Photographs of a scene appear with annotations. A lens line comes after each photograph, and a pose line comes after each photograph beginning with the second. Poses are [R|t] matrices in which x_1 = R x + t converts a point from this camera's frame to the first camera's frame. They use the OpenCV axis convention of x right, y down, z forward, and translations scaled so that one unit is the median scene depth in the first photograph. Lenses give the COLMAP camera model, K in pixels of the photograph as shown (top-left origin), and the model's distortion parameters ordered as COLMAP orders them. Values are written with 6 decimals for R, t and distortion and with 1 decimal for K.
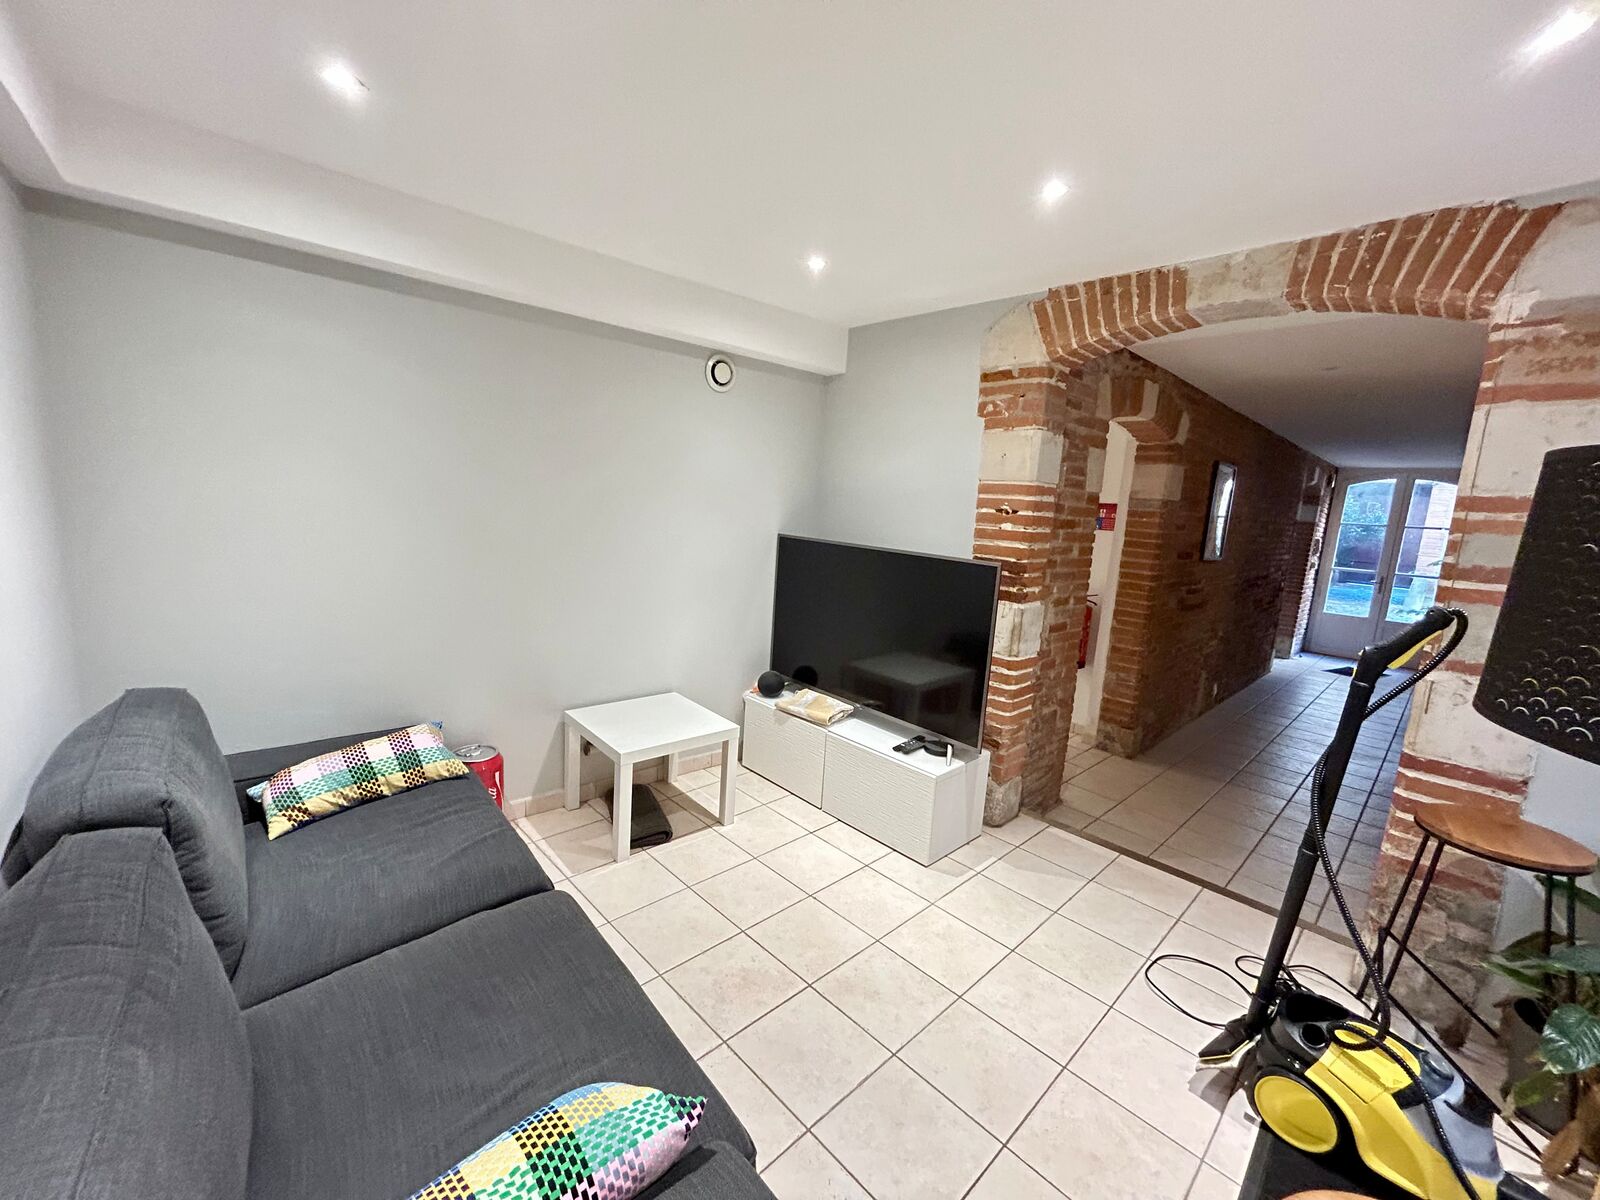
lens RADIAL K [[646.3, 0, 800.0], [0, 646.3, 600.0], [0, 0, 1]] dist [-0.000392, 0.000013]
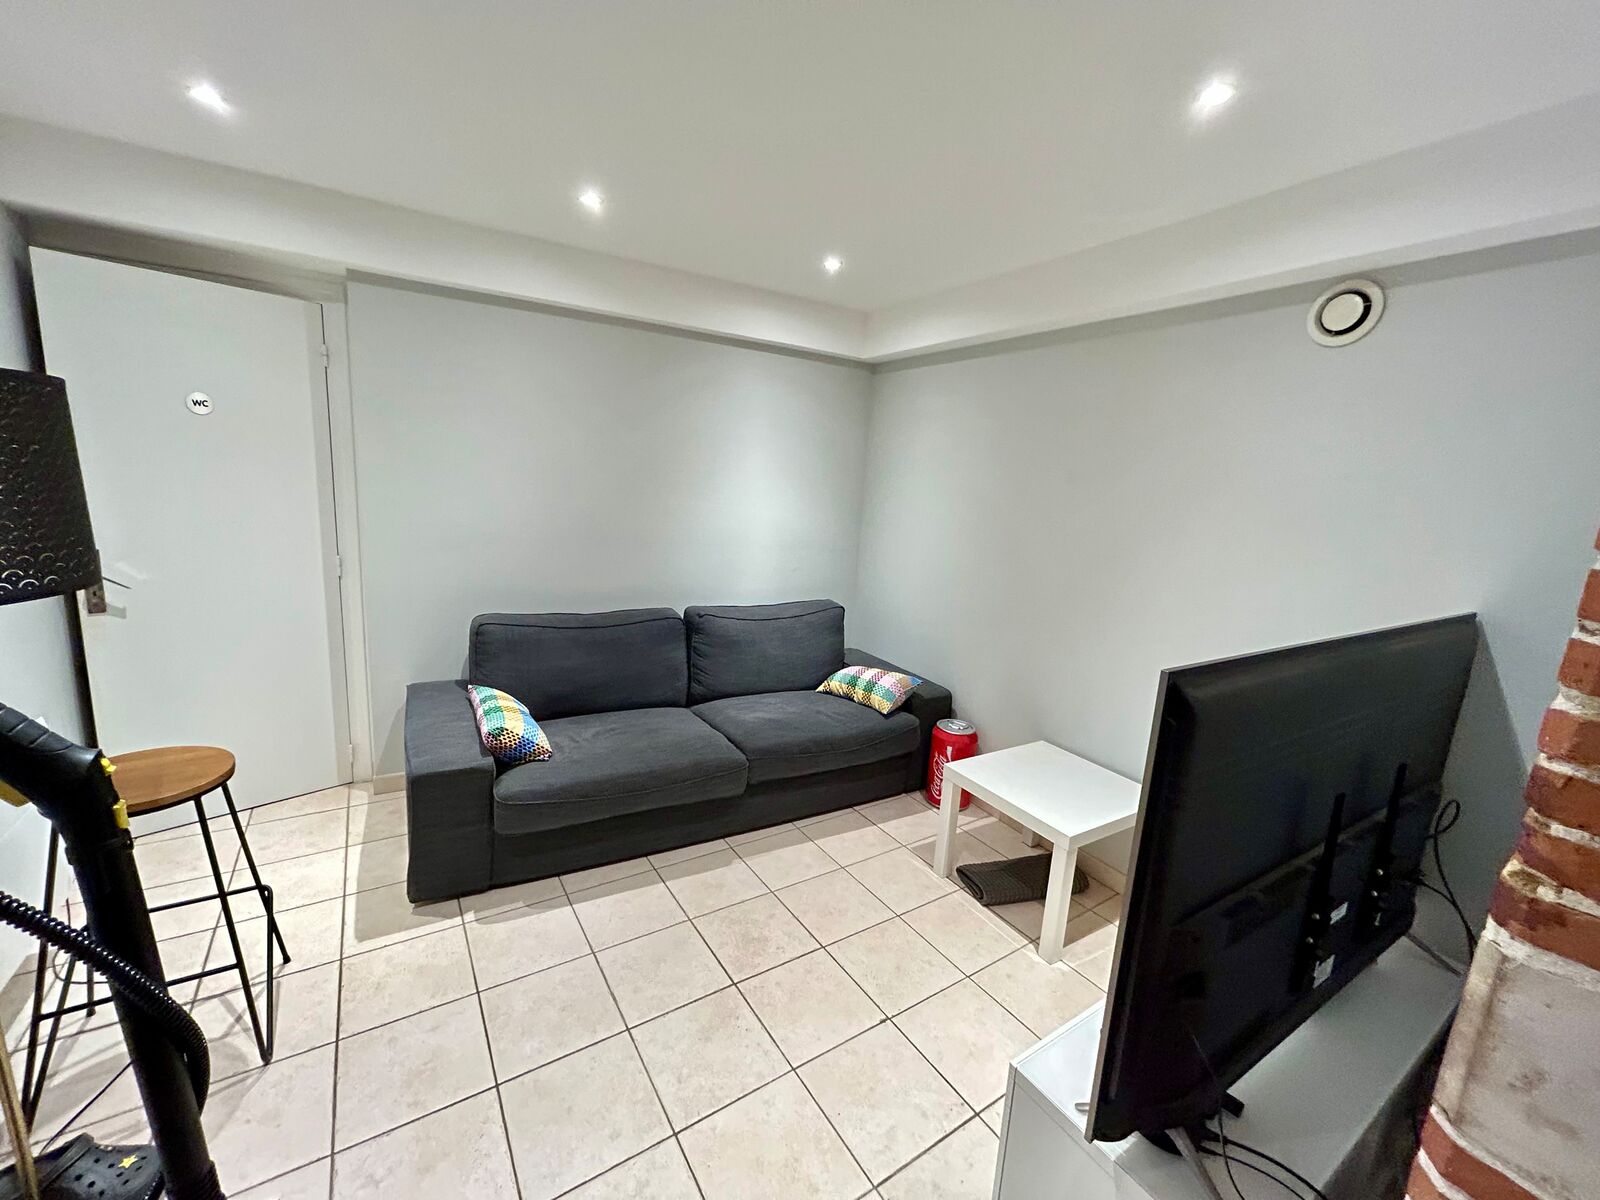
lens RADIAL K [[646.3, 0, 800.0], [0, 646.3, 600.0], [0, 0, 1]] dist [-0.000392, 0.000013]
pose [[-0.178445, 0.124733, -0.976012, 0.839988], [-0.214012, 0.963265, 0.162232, -0.146668], [0.960394, 0.237828, -0.145195, 1.035122]]
